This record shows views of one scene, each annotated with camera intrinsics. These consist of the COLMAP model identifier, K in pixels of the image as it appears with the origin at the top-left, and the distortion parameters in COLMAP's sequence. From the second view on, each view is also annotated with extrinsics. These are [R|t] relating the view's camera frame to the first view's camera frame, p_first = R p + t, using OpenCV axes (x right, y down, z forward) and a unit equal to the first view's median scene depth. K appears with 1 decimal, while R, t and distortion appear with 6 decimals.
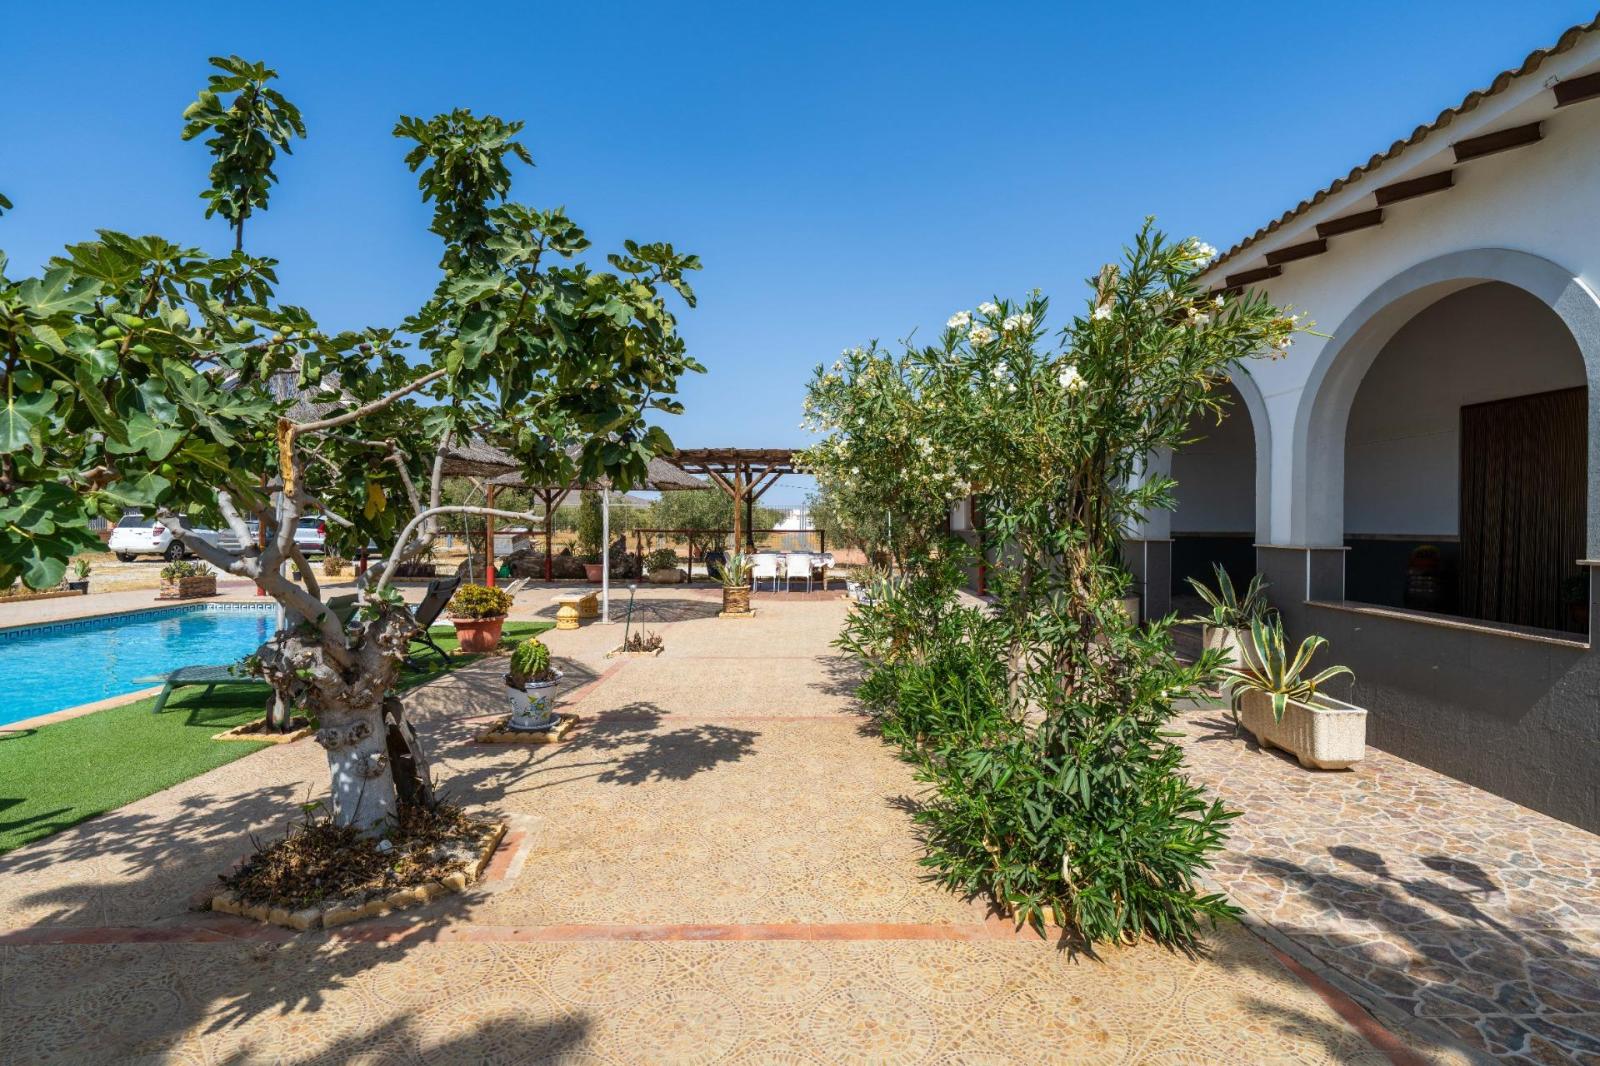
lens RADIAL K [[732.9, 0, 804.3], [0, 732.9, 533.9], [0, 0, 1]] dist [-0.001446, 0.000445]
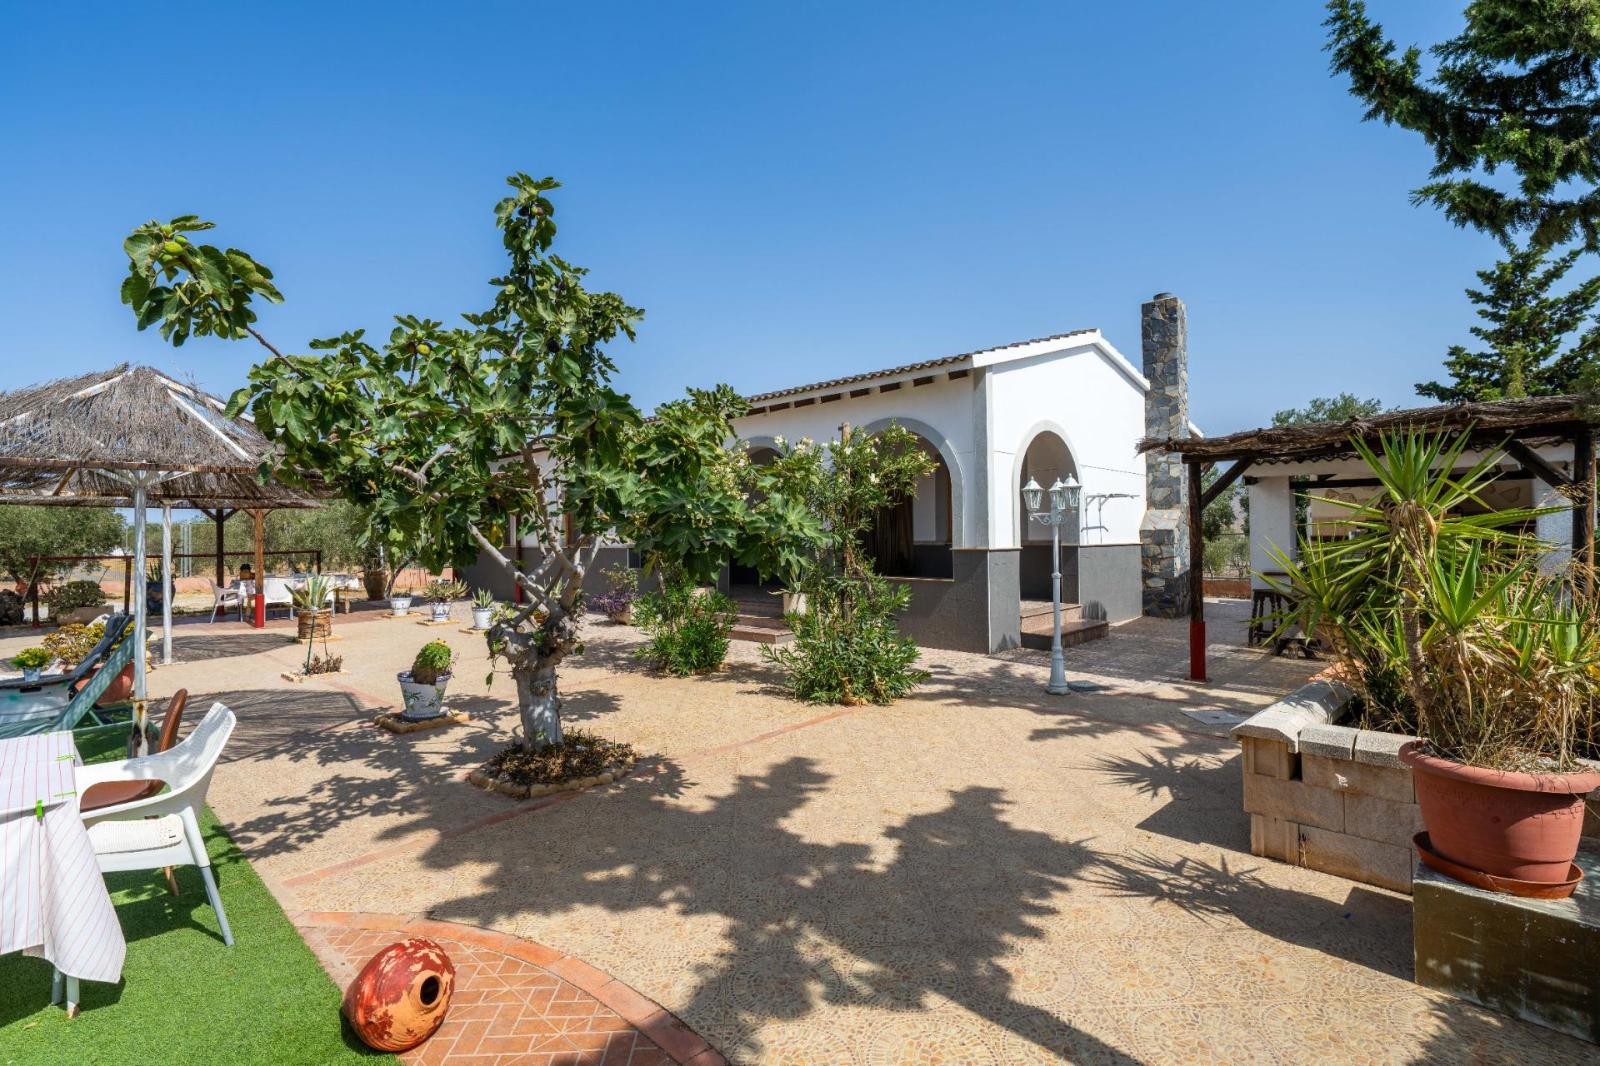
lens RADIAL K [[701.9, 0, 800.0], [0, 701.9, 533.0], [0, 0, 1]] dist [0.065053, 0.000017]
pose [[0.680020, -0.007777, 0.733152, -1.240134], [0.024121, 0.999640, -0.011768, -0.002538], [-0.732796, 0.025687, 0.679963, -0.349375]]
